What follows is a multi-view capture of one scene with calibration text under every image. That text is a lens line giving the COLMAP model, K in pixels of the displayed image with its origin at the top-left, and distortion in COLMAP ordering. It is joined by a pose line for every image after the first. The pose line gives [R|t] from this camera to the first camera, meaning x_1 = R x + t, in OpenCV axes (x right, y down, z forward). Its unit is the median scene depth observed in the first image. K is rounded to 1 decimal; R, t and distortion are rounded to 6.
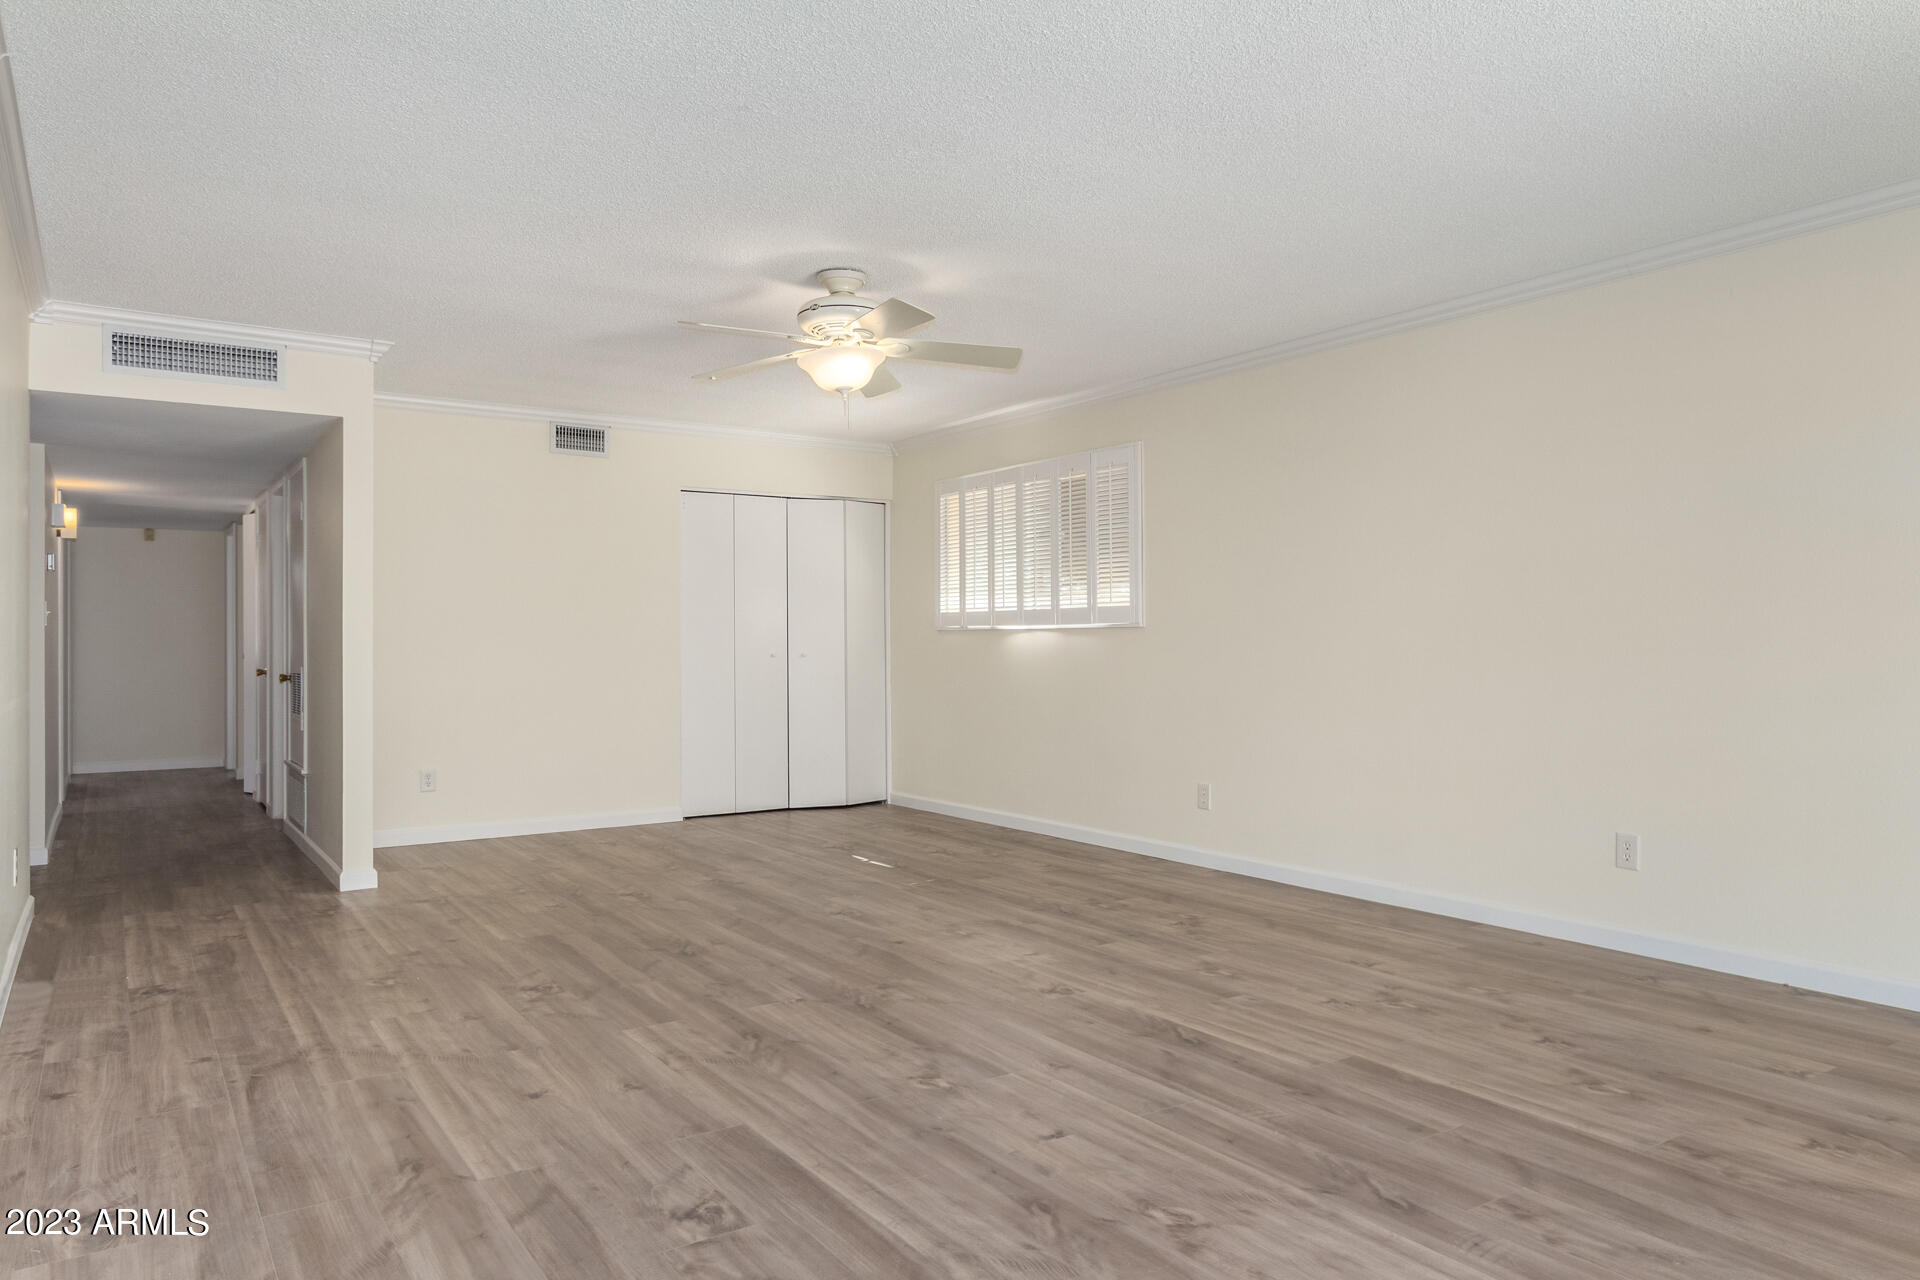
lens RADIAL K [[1260.3, 0, 968.9], [0, 1260.3, 637.8], [0, 0, 1]] dist [-0.002021, 0.000070]
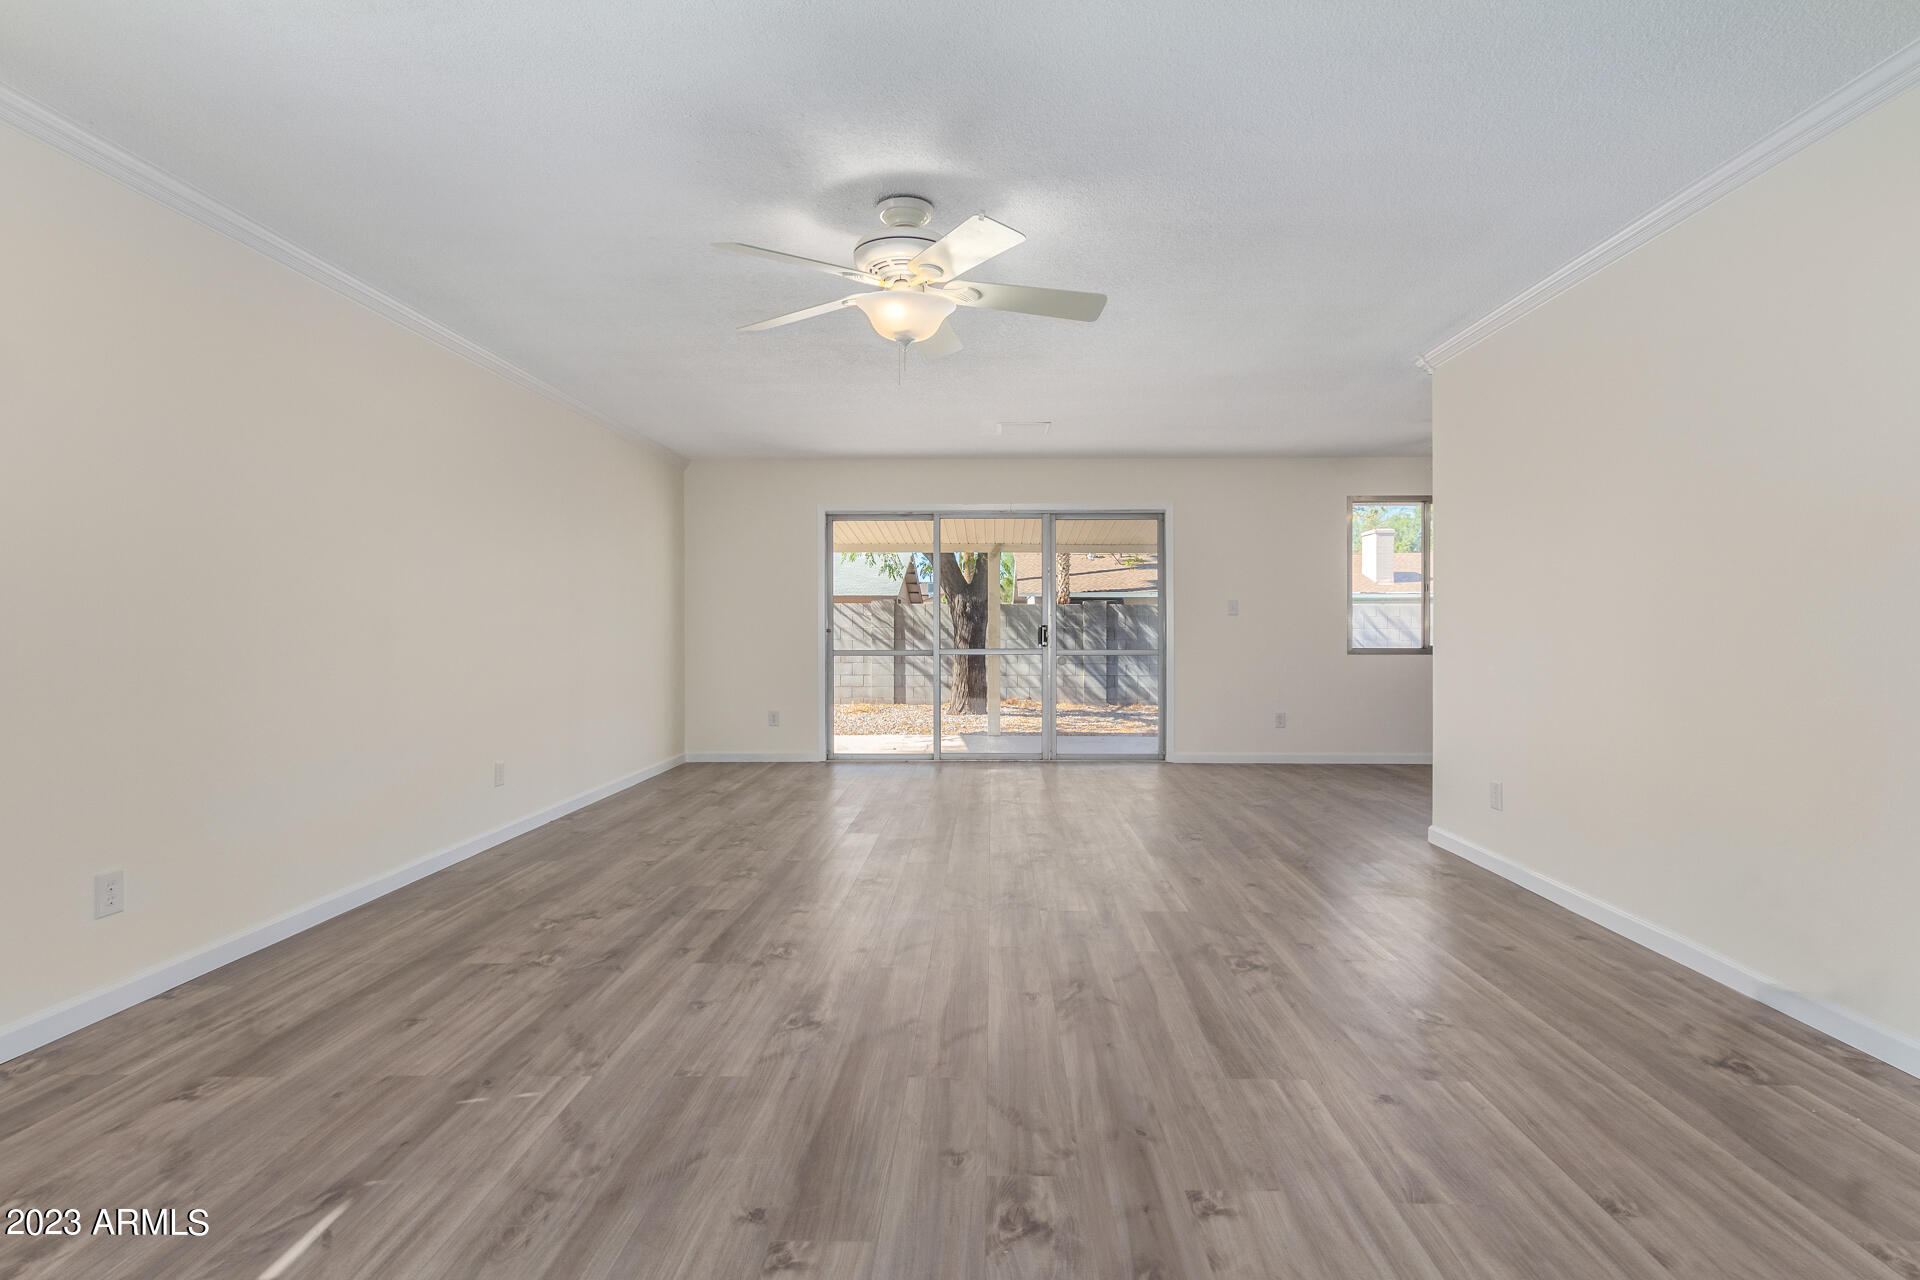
lens RADIAL K [[919.7, 0, 955.2], [0, 919.7, 614.6], [0, 0, 1]] dist [0.017325, -0.008036]
pose [[-0.801652, 0.010657, 0.597695, -0.739692], [-0.002944, 0.999759, -0.021776, 0.016781], [-0.597783, -0.019216, -0.801427, 2.152208]]
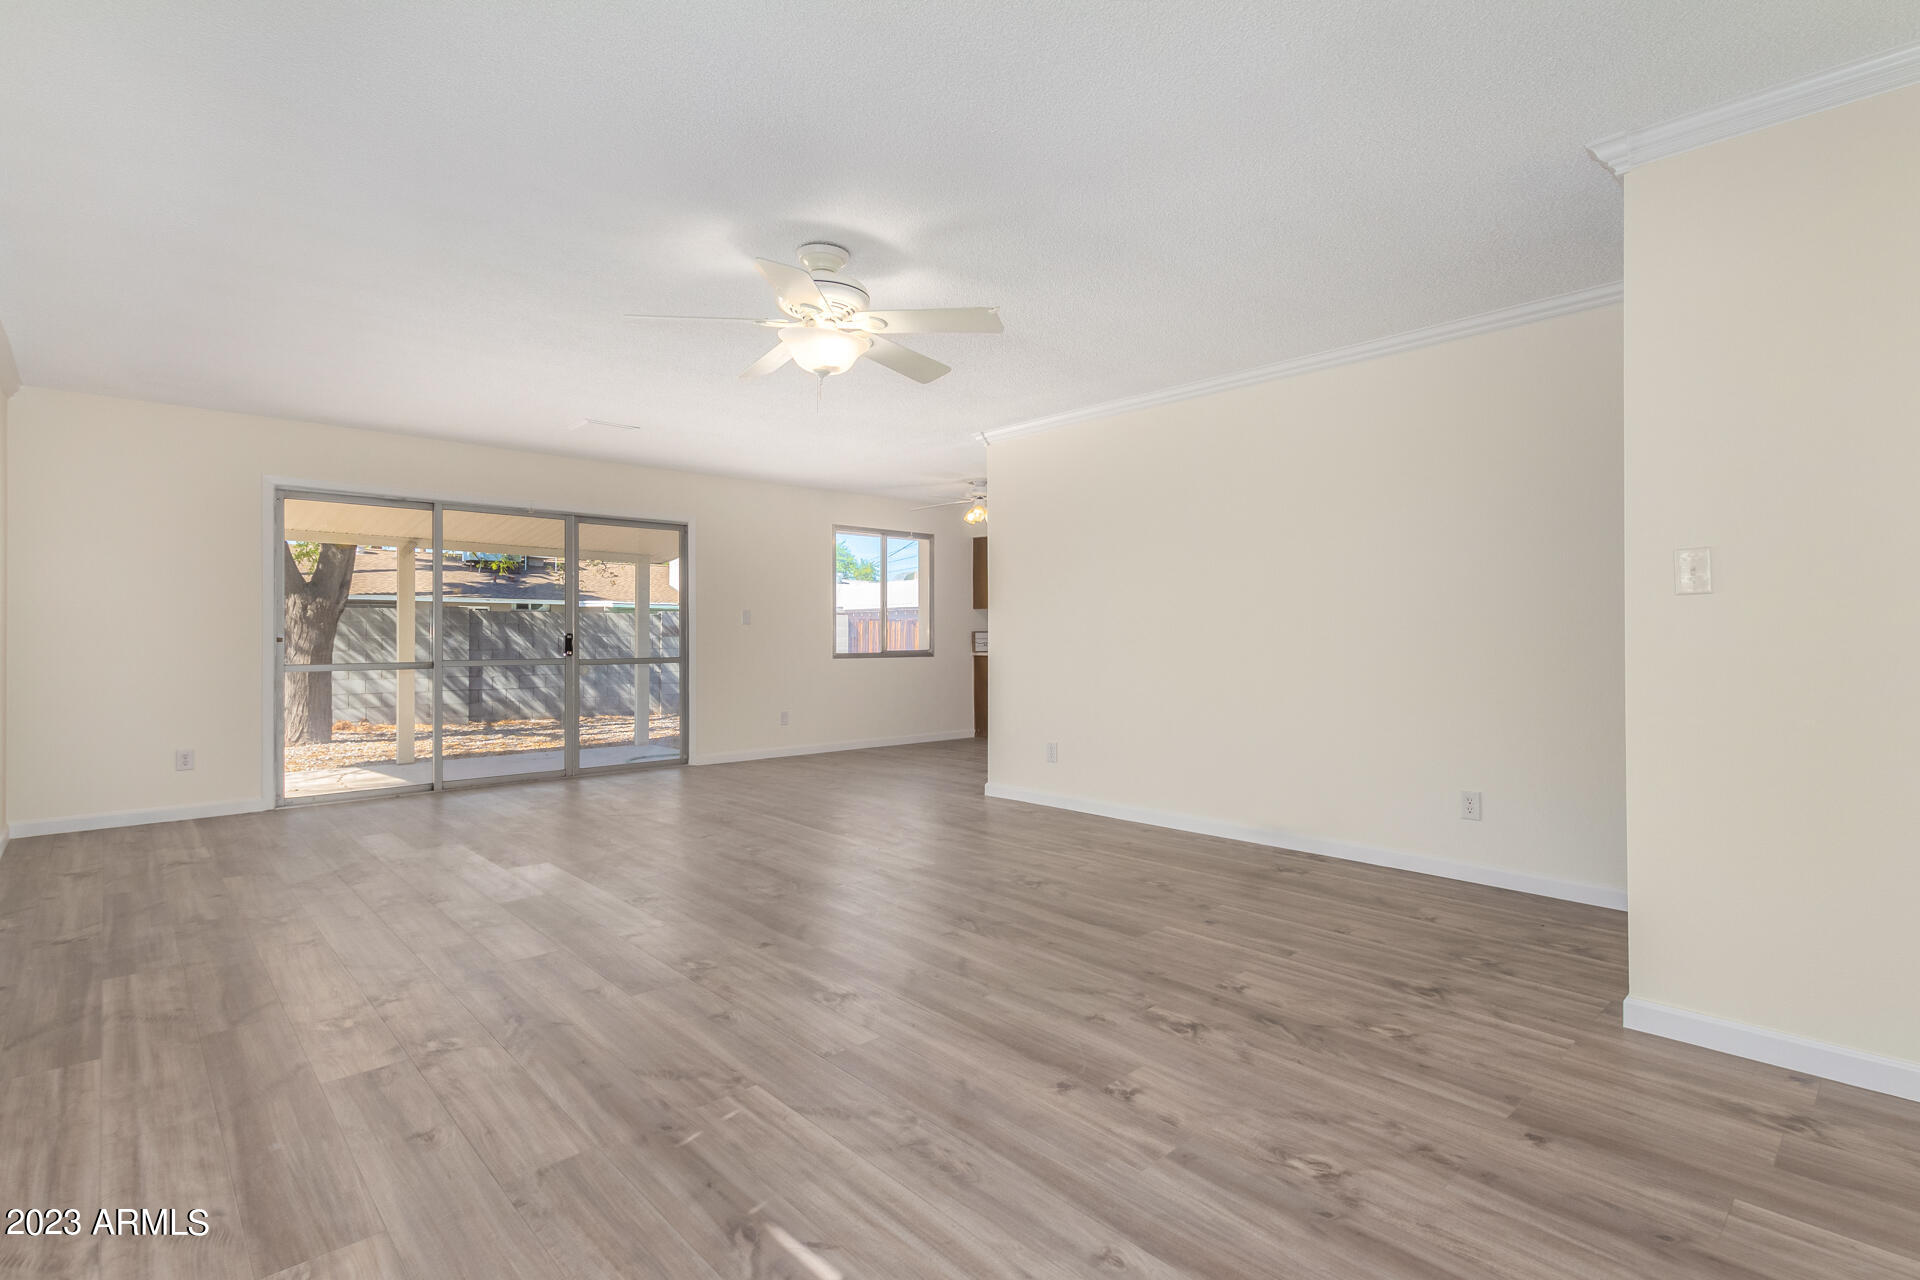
lens RADIAL K [[919.7, 0, 968.6], [0, 919.7, 631.5], [0, 0, 1]] dist [0.017325, -0.008036]
pose [[-0.989793, 0.001365, -0.142508, -0.162032], [0.003120, 0.999922, -0.012089, 0.016808], [0.142480, -0.012410, -0.989720, 2.466089]]
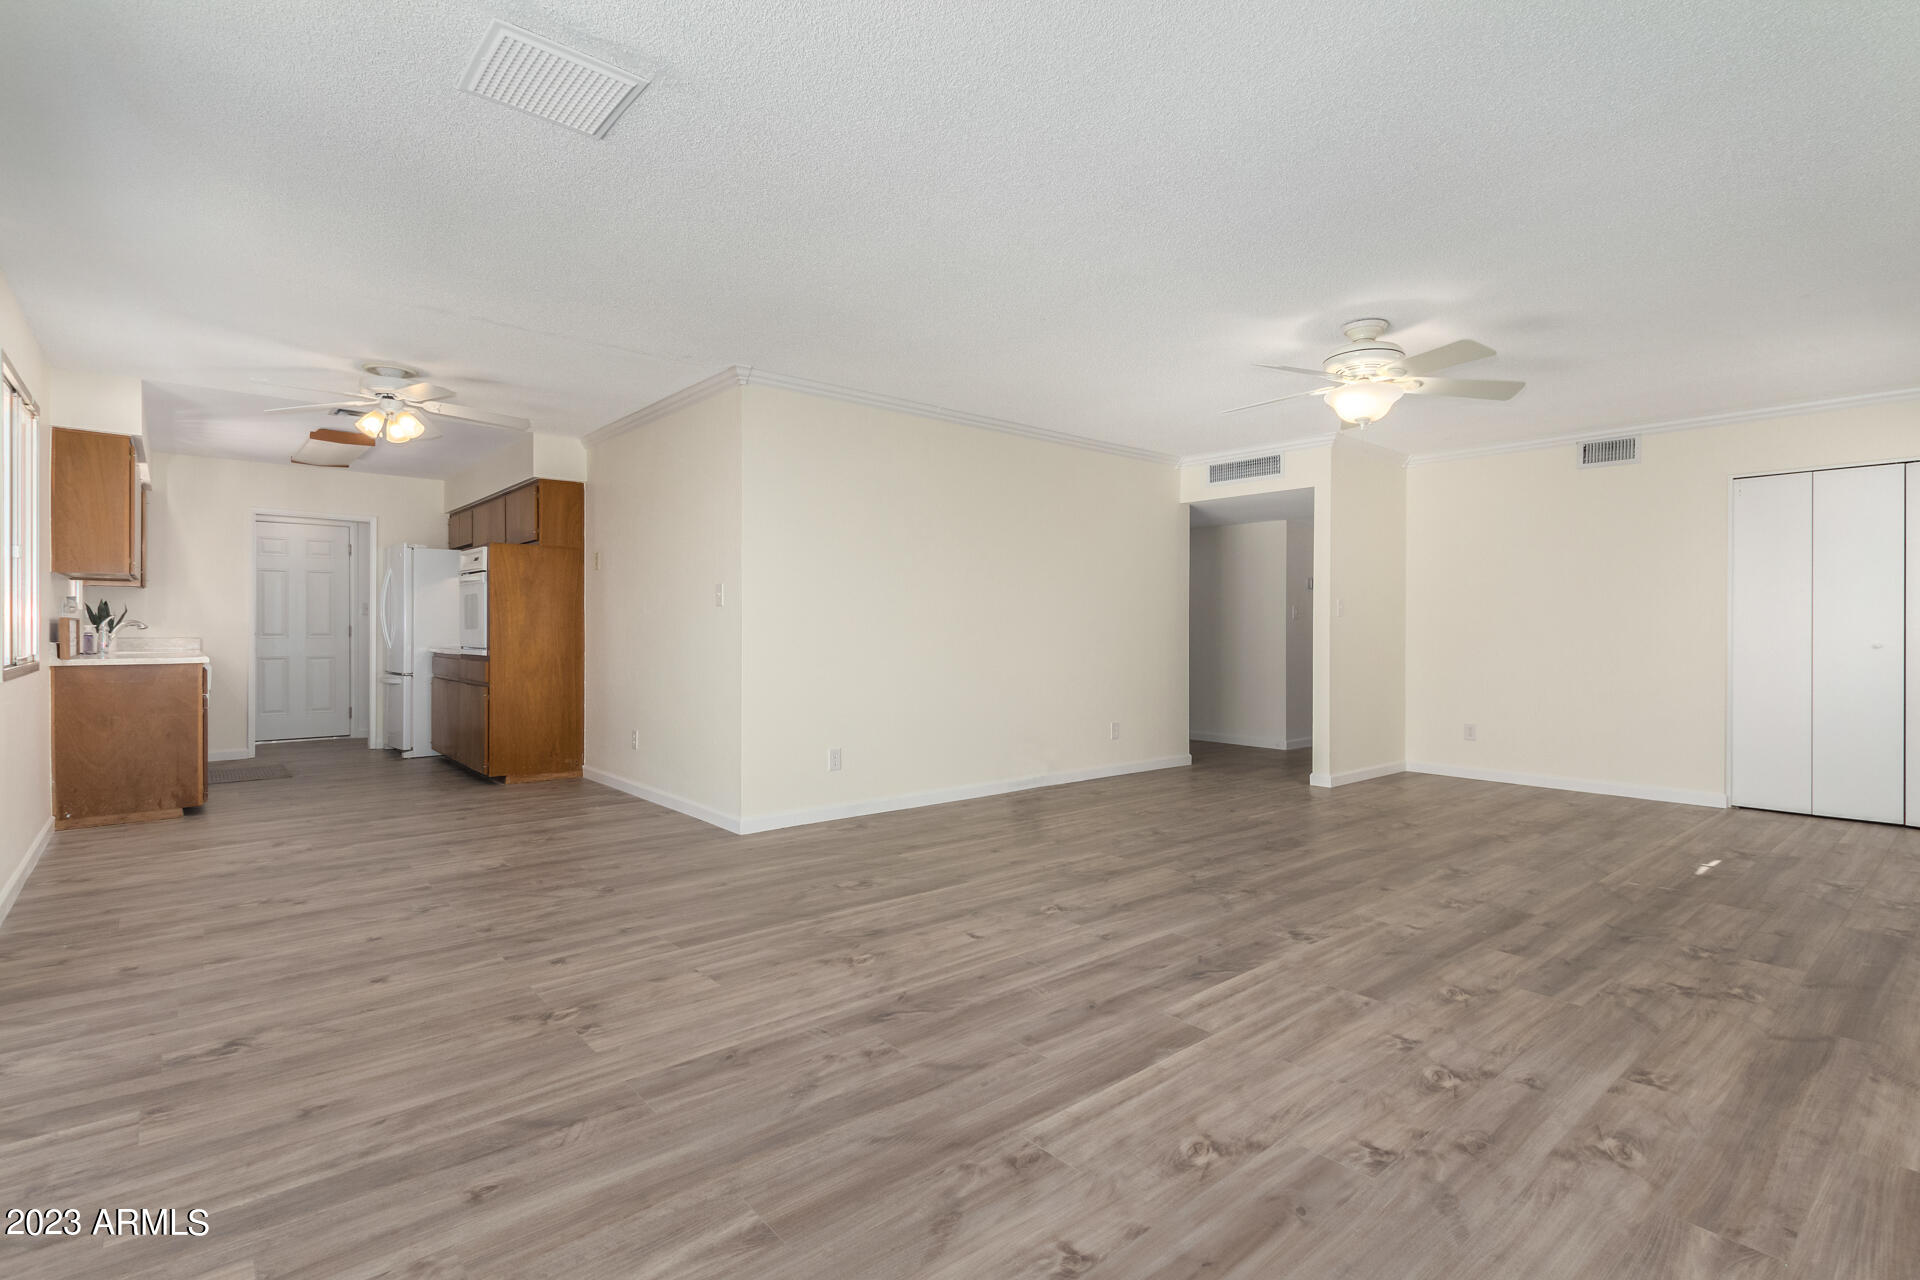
lens RADIAL K [[919.7, 0, 944.5], [0, 919.7, 640.0], [0, 0, 1]] dist [0.017325, -0.008036]
pose [[0.099136, 0.015155, -0.994958, 1.067157], [-0.000132, 0.999884, 0.015217, -0.000504], [0.995074, -0.001377, 0.099127, 0.734666]]
